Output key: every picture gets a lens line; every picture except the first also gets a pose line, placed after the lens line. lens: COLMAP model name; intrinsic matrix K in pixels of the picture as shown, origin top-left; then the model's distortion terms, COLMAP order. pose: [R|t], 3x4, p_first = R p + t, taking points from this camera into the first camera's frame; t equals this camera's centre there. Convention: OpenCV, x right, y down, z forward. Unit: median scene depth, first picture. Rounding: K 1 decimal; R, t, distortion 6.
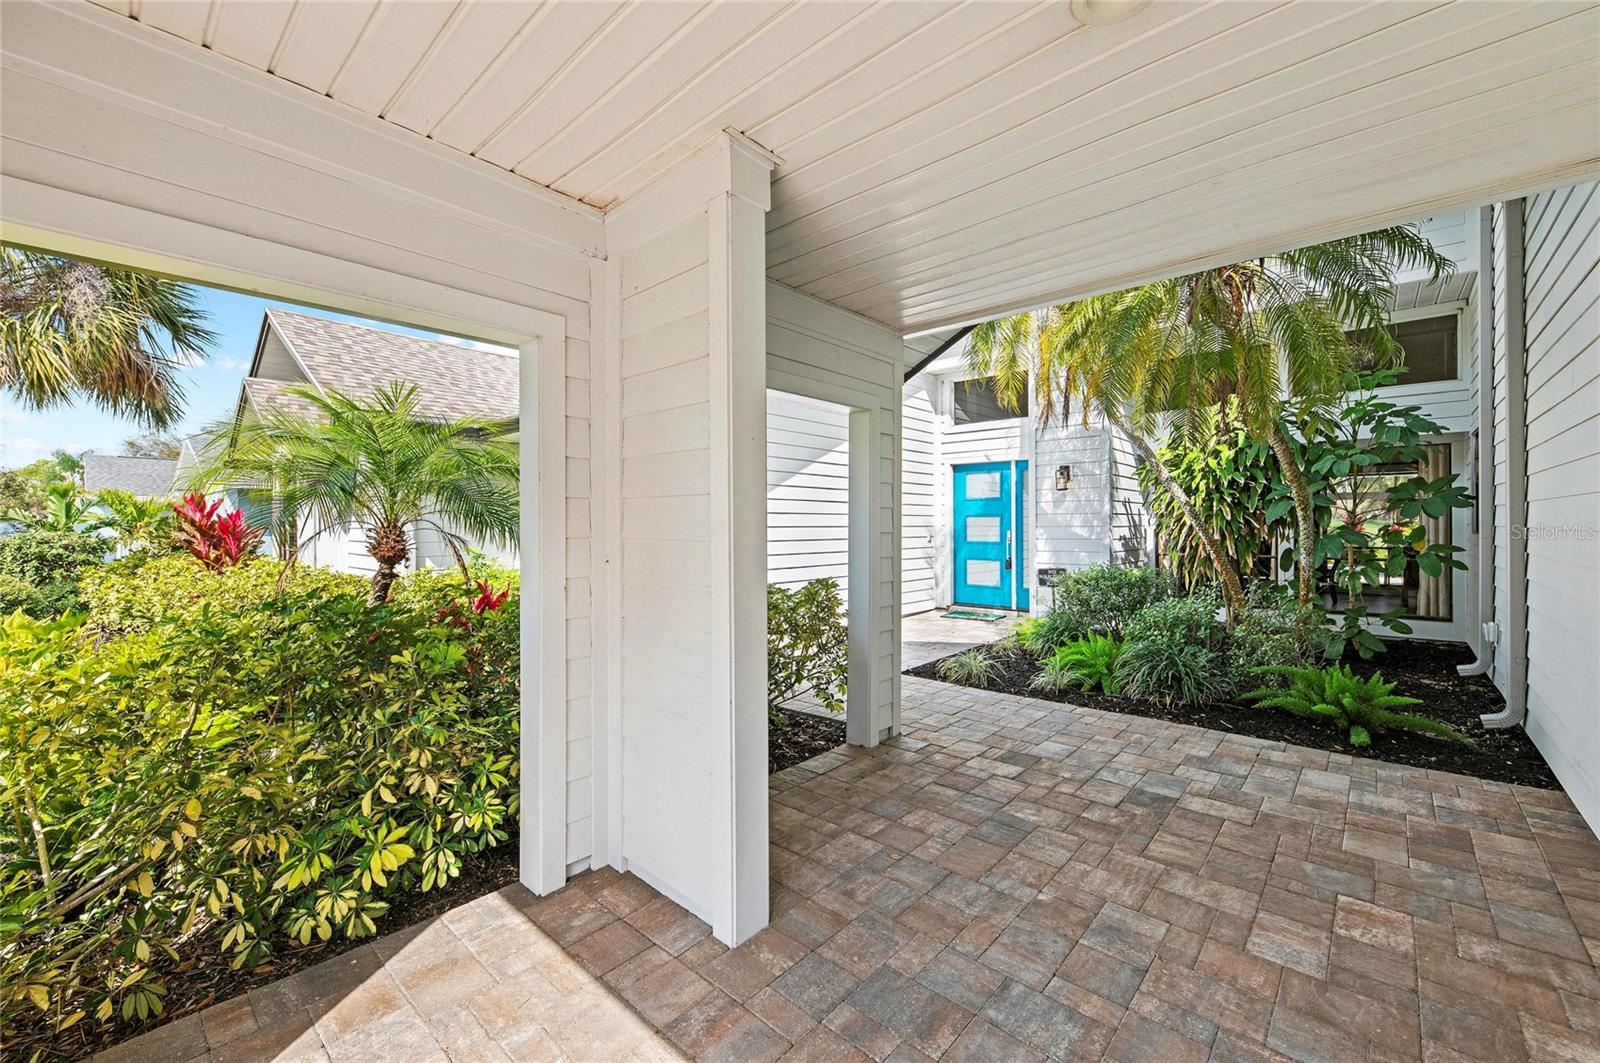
lens RADIAL K [[612.7, 0, 809.4], [0, 612.7, 530.5], [0, 0, 1]] dist [0.019204, -0.005882]
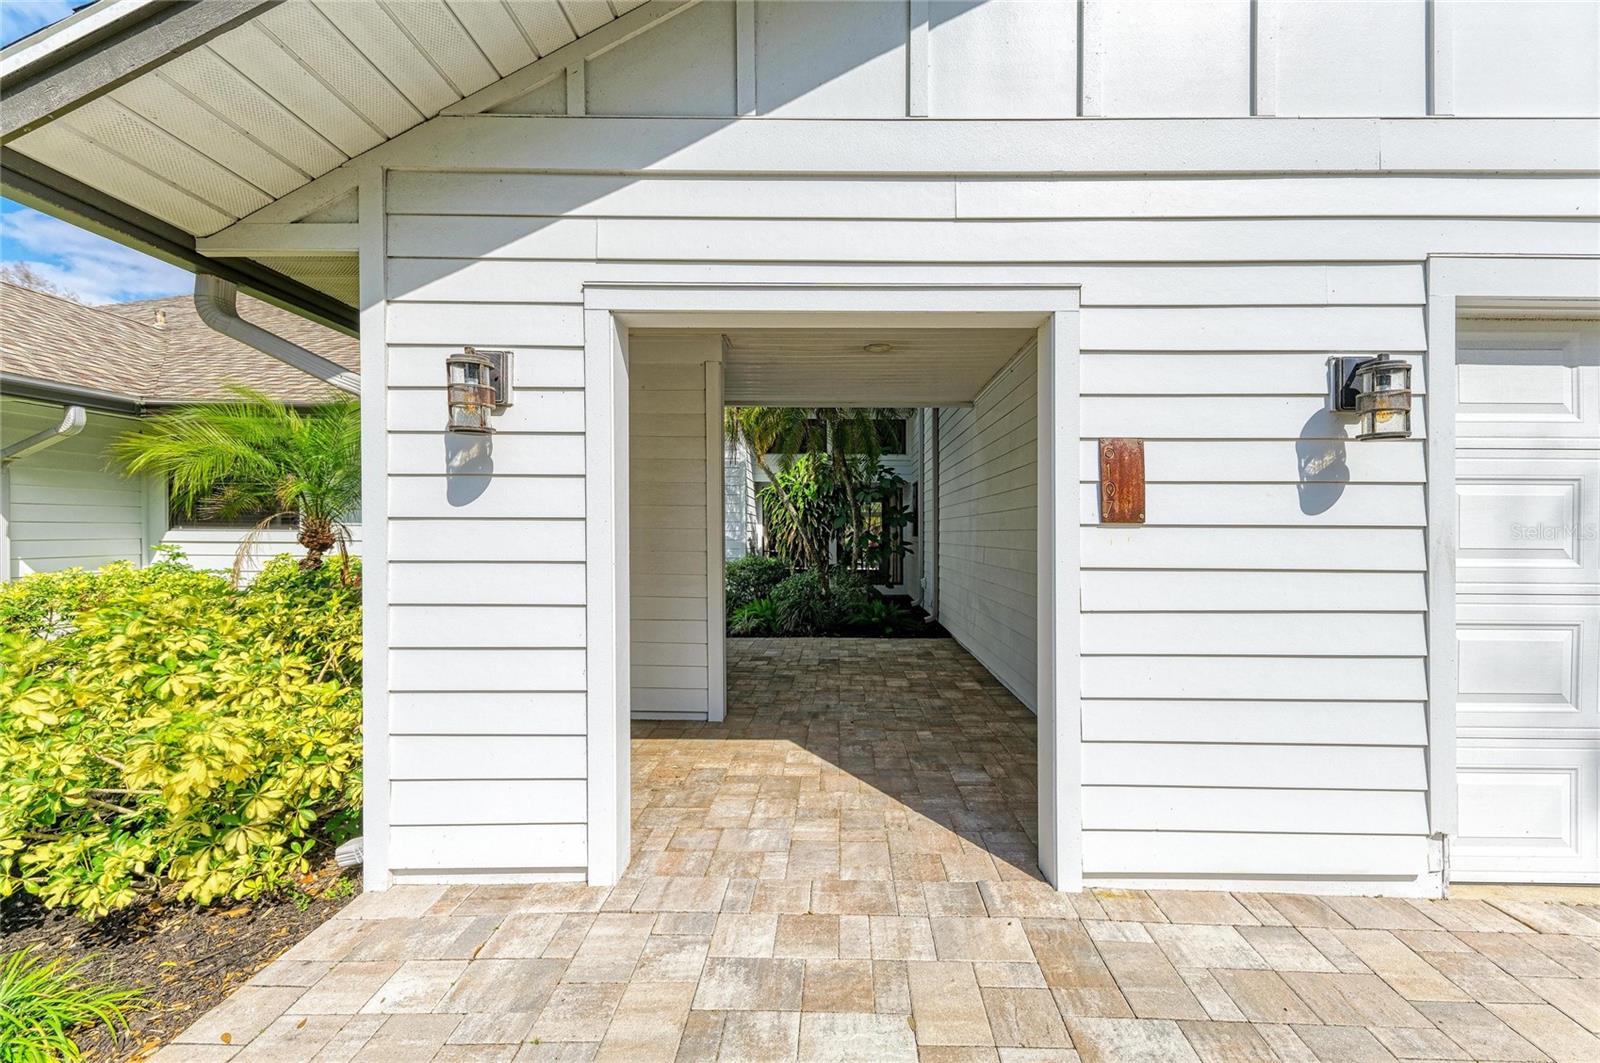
lens RADIAL K [[639.7, 0, 808.6], [0, 639.7, 538.2], [0, 0, 1]] dist [0.016539, -0.007412]
pose [[0.760784, 0.003954, 0.648993, -0.509088], [-0.000514, 0.999985, -0.005490, 0.025092], [-0.649004, 0.003843, 0.760775, -0.329520]]
